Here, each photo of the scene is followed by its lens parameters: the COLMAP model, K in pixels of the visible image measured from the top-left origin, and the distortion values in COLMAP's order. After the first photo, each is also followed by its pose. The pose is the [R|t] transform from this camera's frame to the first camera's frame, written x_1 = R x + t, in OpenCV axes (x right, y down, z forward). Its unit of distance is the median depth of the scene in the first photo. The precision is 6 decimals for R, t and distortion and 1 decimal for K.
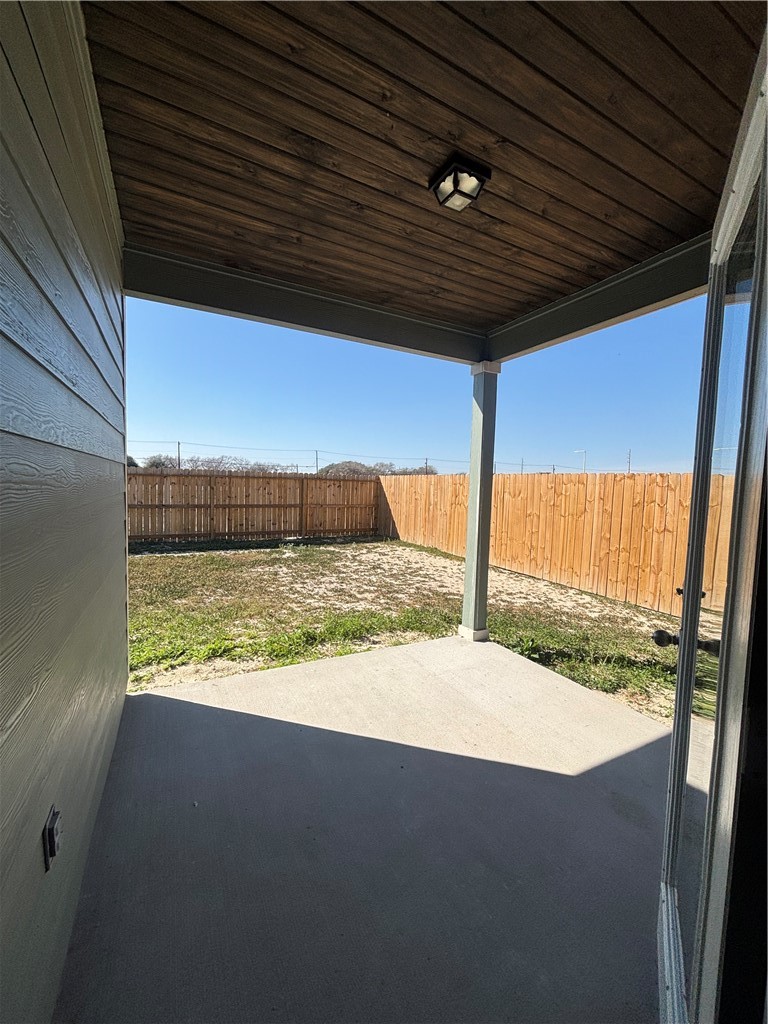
lens RADIAL K [[414.1, 0, 388.2], [0, 414.1, 513.3], [0, 0, 1]] dist [0.003589, 0.000206]
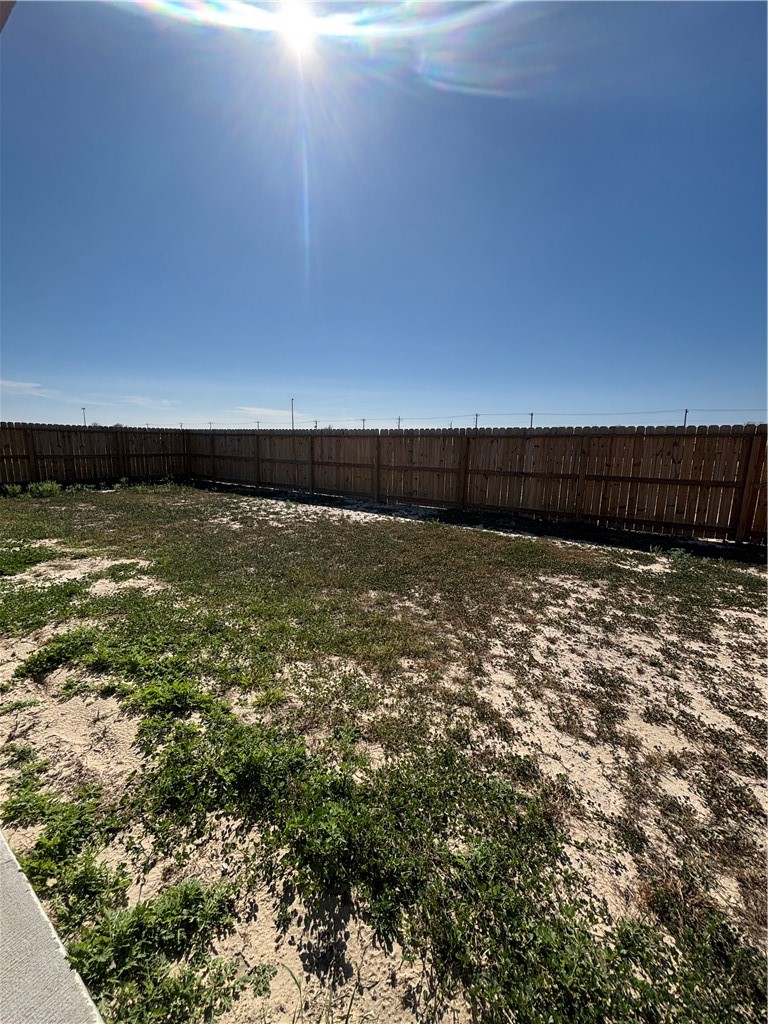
lens RADIAL K [[414.1, 0, 380.2], [0, 414.1, 509.6], [0, 0, 1]] dist [0.003589, 0.000206]
pose [[0.442186, 0.116239, -0.889359, 0.137667], [-0.069838, 0.993018, 0.095064, -0.009282], [0.894200, 0.020075, 0.447216, 0.641739]]
